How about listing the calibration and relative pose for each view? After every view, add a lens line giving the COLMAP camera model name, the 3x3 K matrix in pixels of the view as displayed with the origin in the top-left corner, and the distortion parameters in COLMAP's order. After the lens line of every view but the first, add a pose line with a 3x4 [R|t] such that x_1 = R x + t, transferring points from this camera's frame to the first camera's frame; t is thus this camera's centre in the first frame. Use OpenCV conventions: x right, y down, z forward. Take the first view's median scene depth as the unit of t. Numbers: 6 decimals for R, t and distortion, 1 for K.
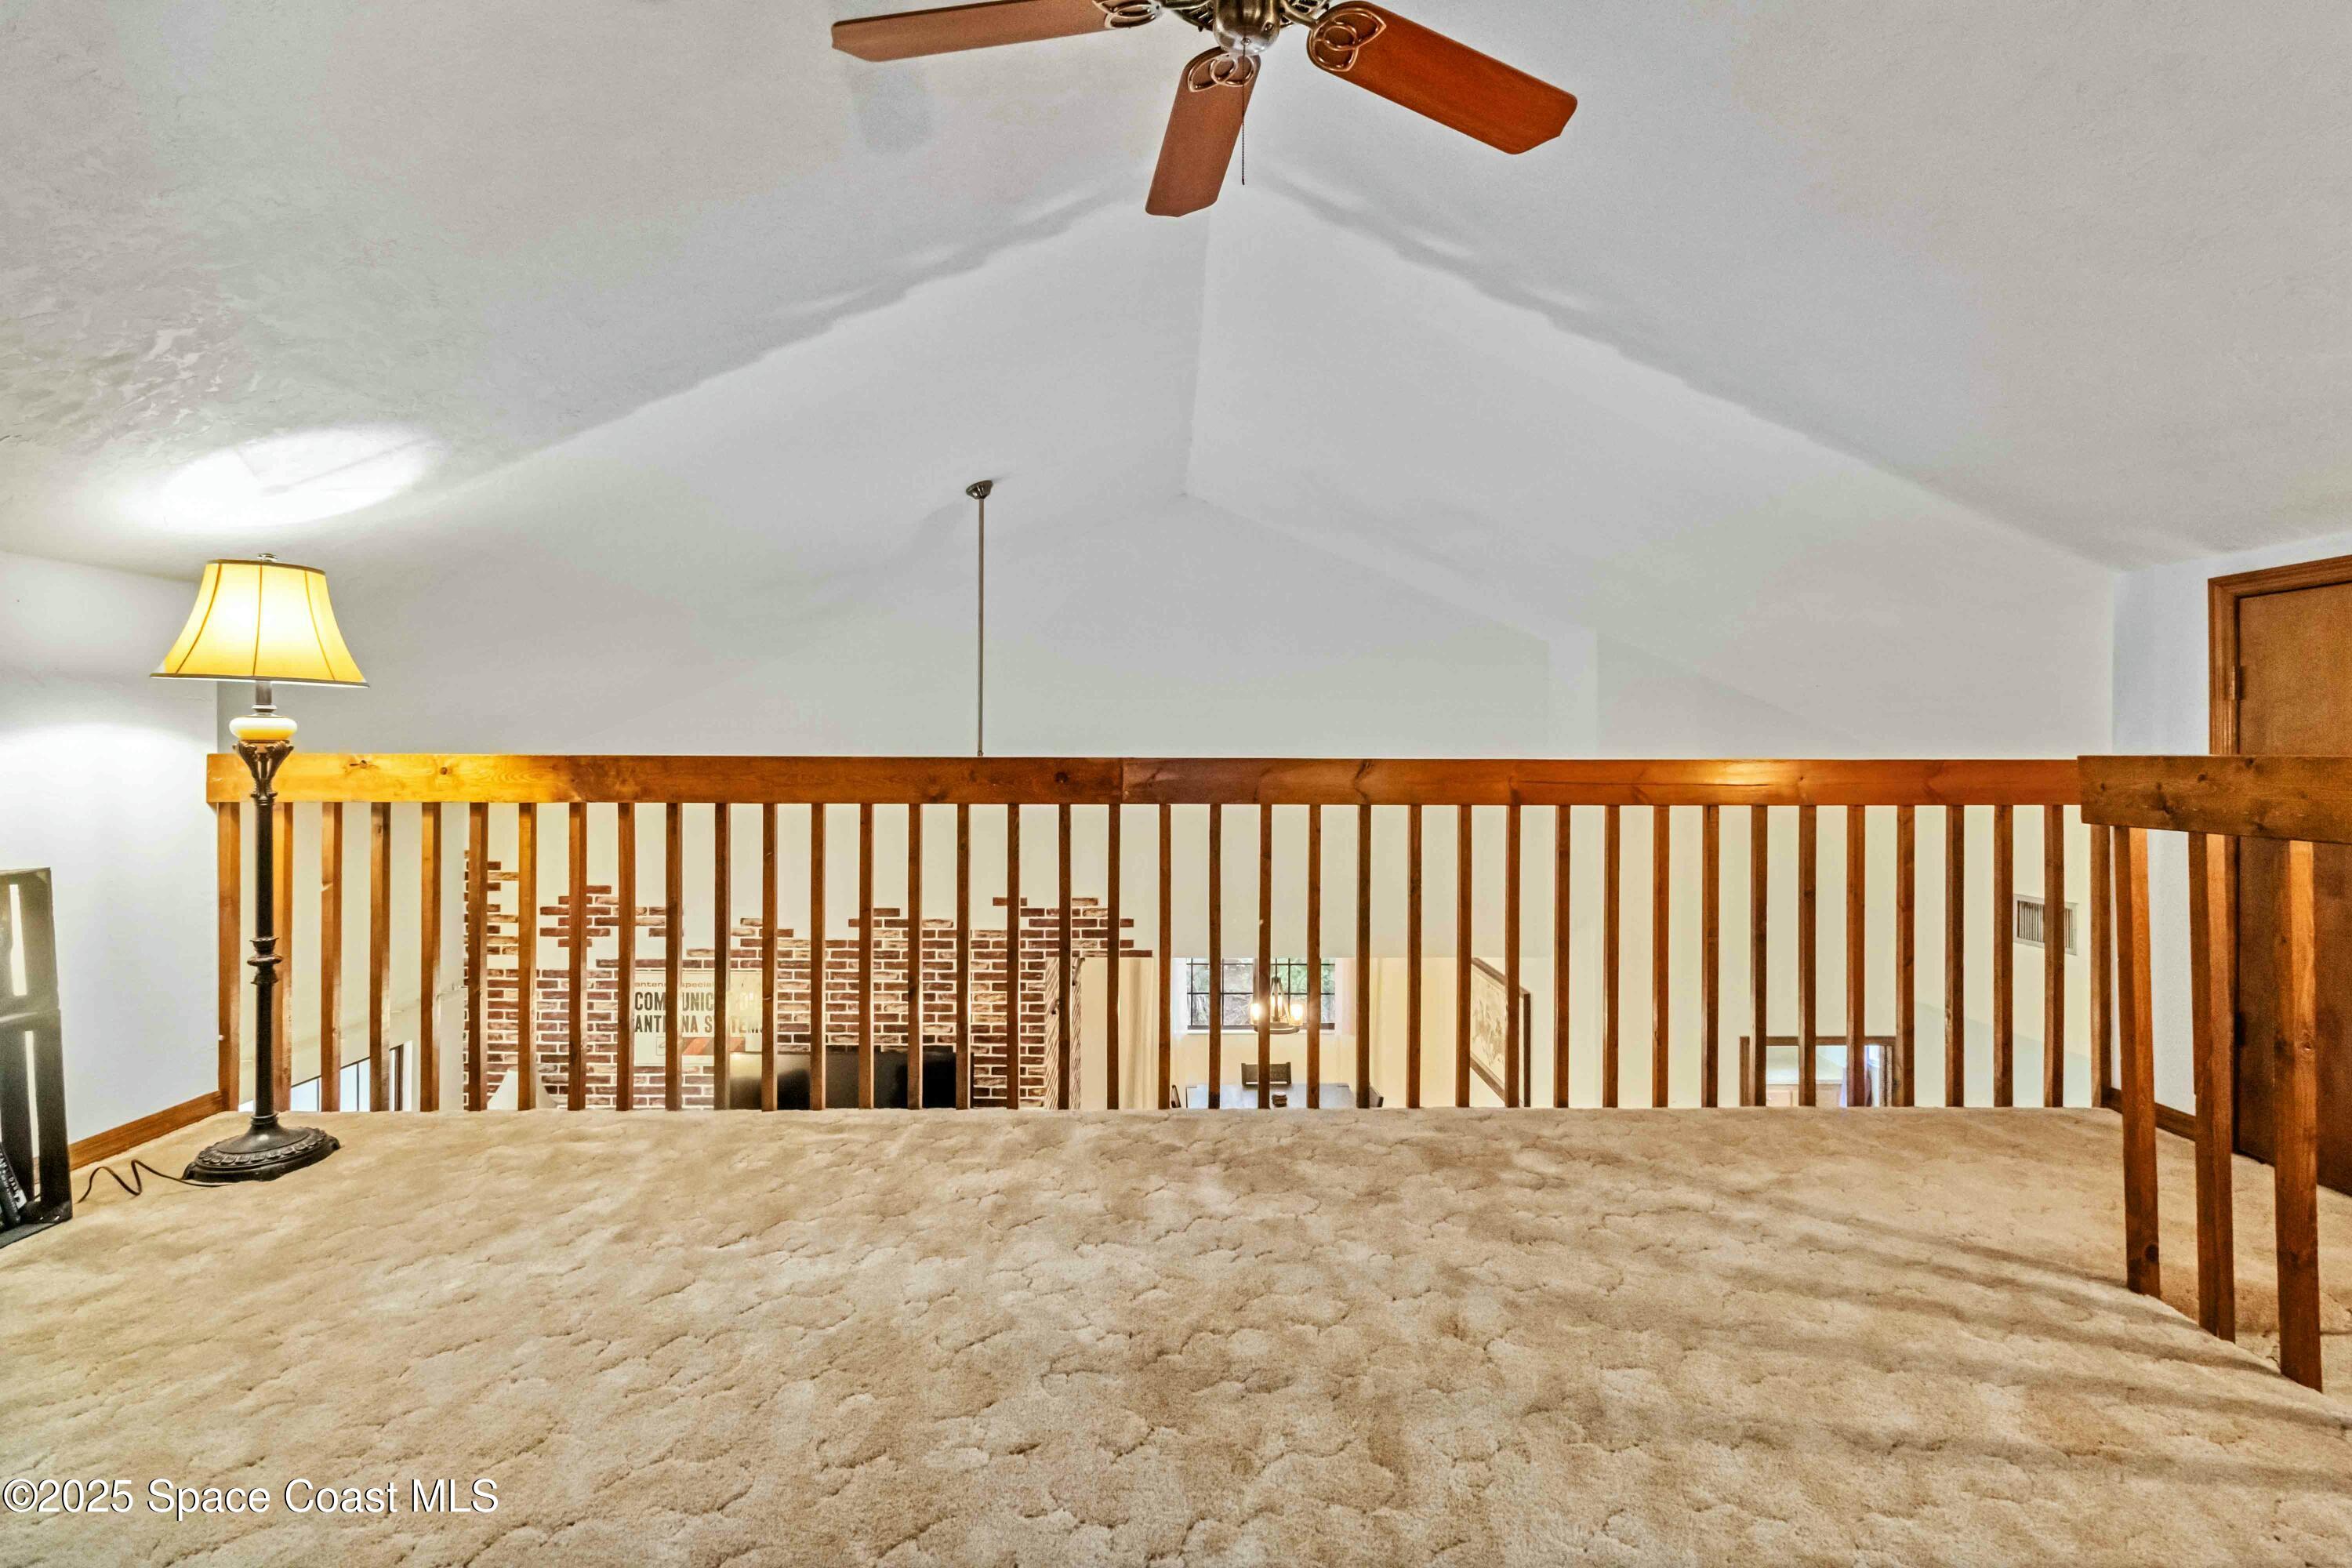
lens RADIAL K [[1097.3, 0, 1171.7], [0, 1097.3, 763.4], [0, 0, 1]] dist [0.004701, -0.000208]
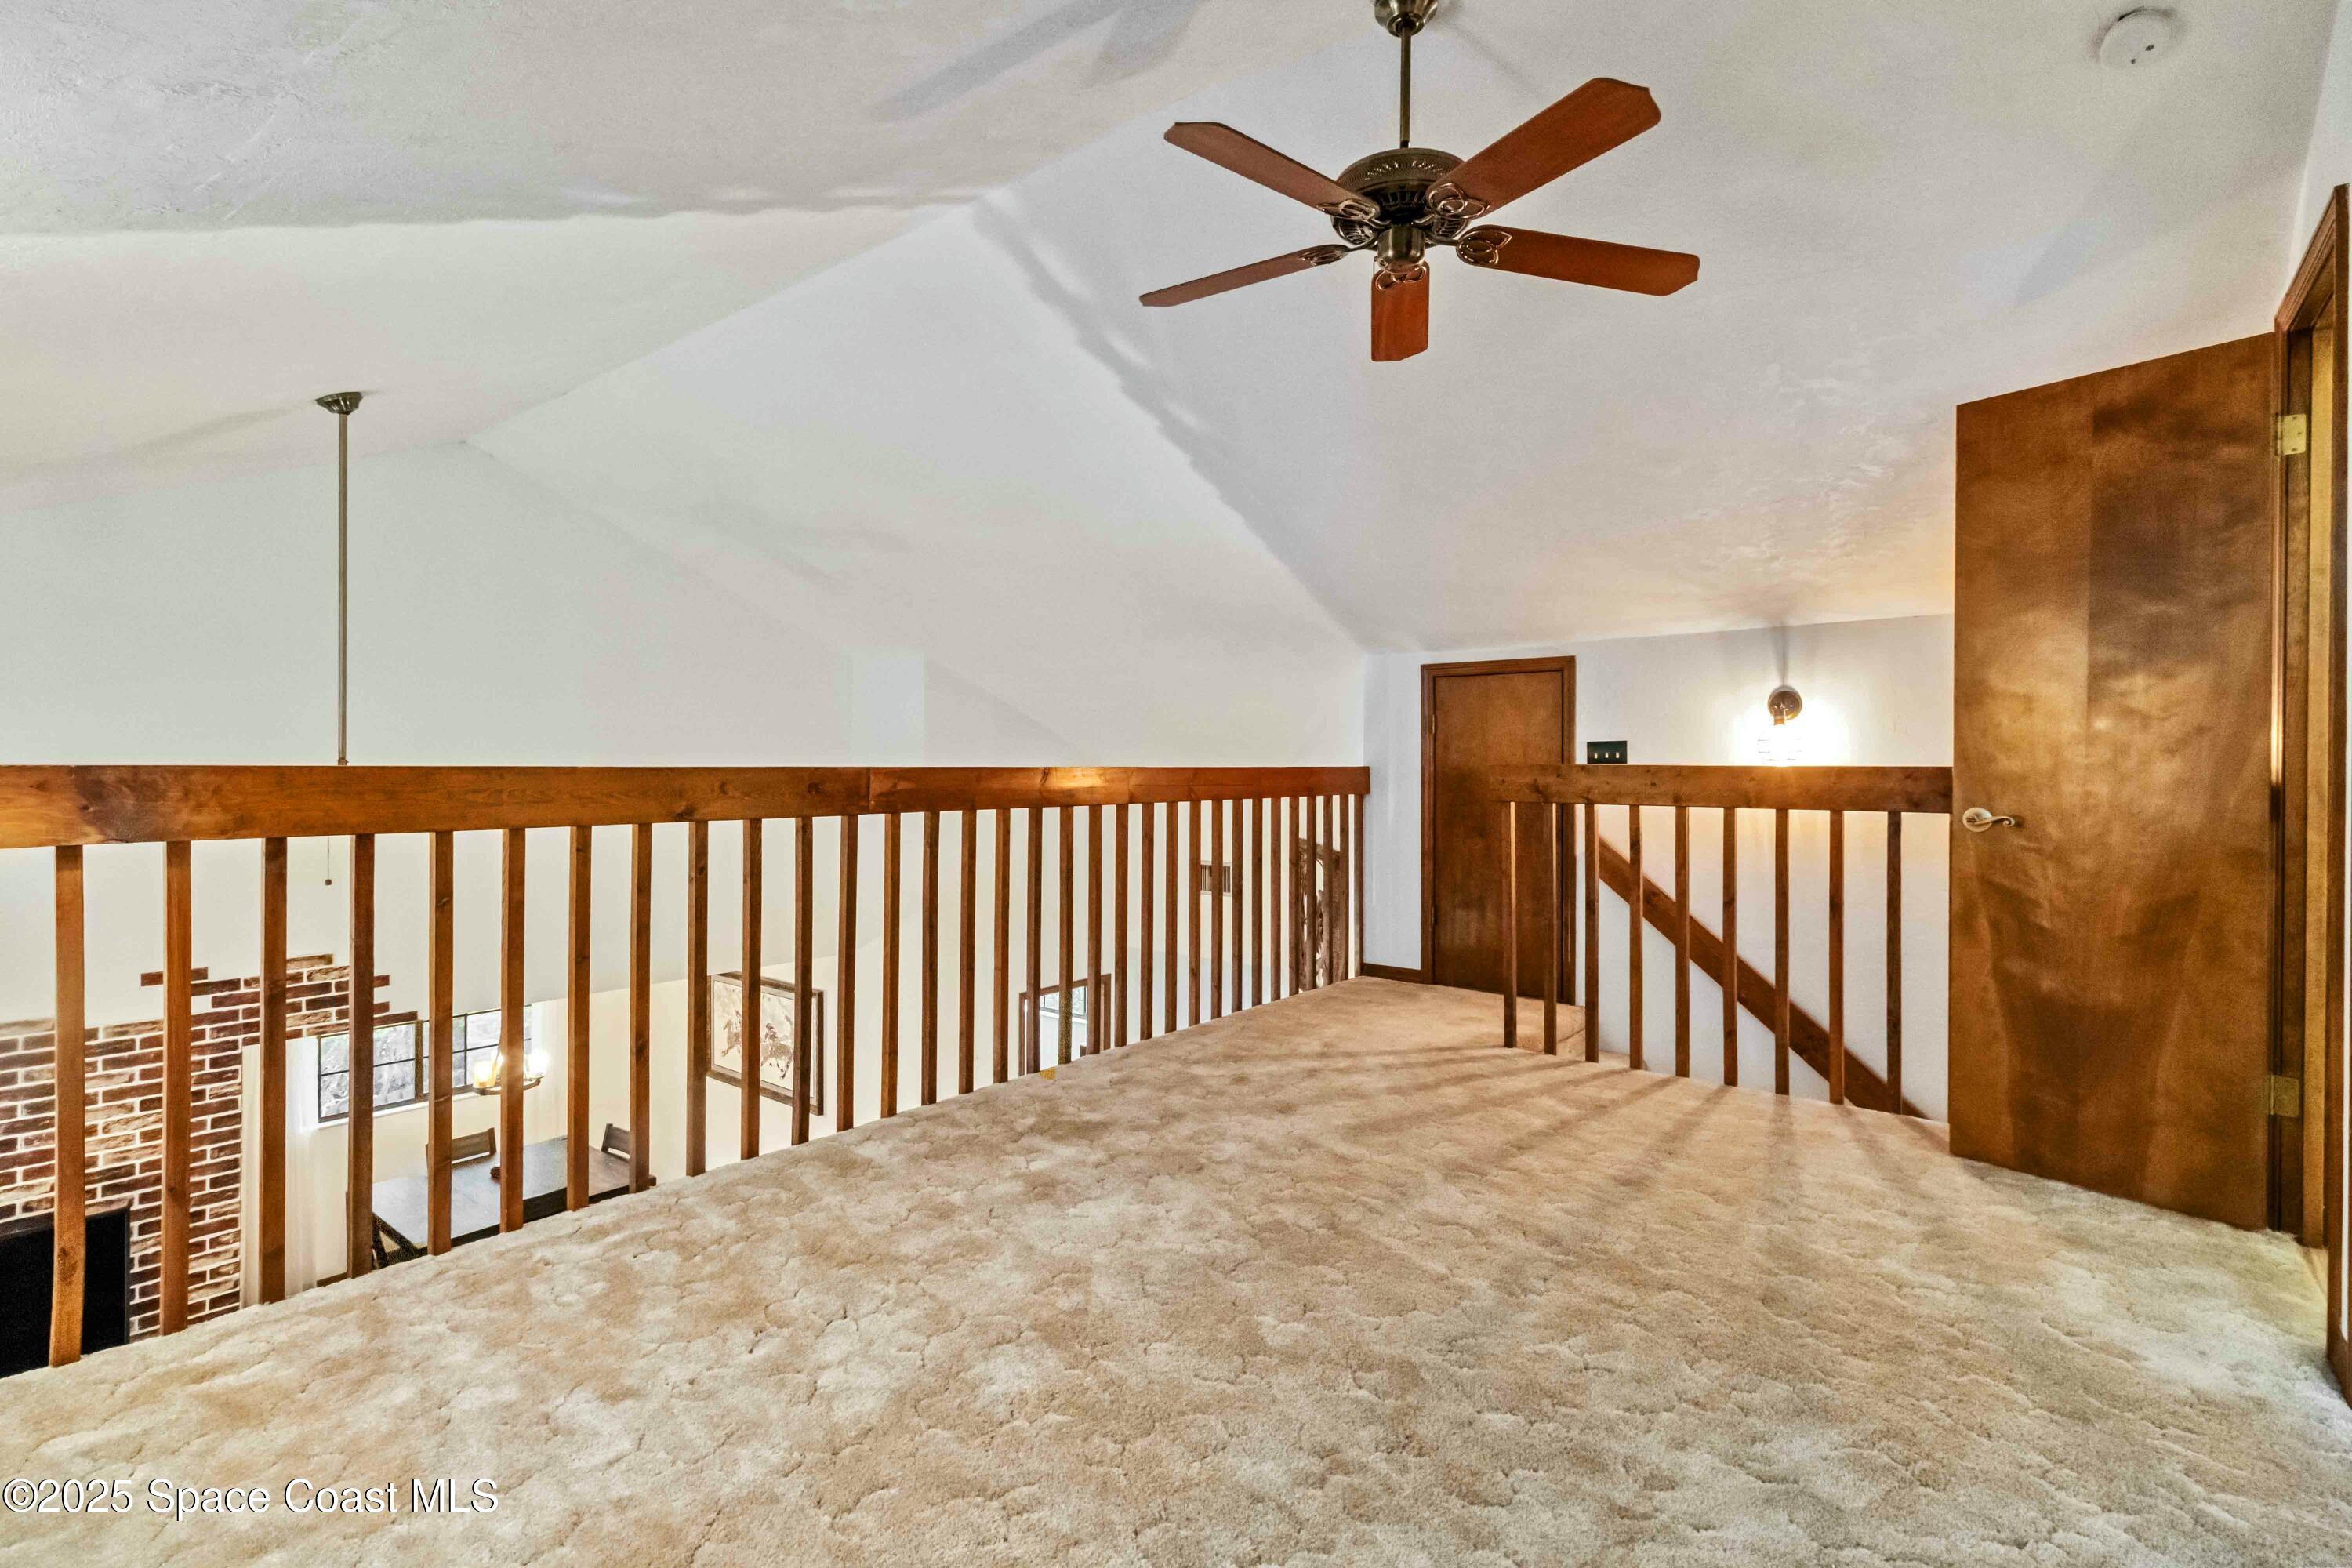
lens RADIAL K [[1097.3, 0, 1184.5], [0, 1097.3, 781.6], [0, 0, 1]] dist [0.004701, -0.000208]
pose [[0.638780, -0.011724, 0.769300, -0.312638], [0.005578, 0.999928, 0.010607, -0.000612], [-0.769369, -0.002484, 0.638800, 0.078711]]
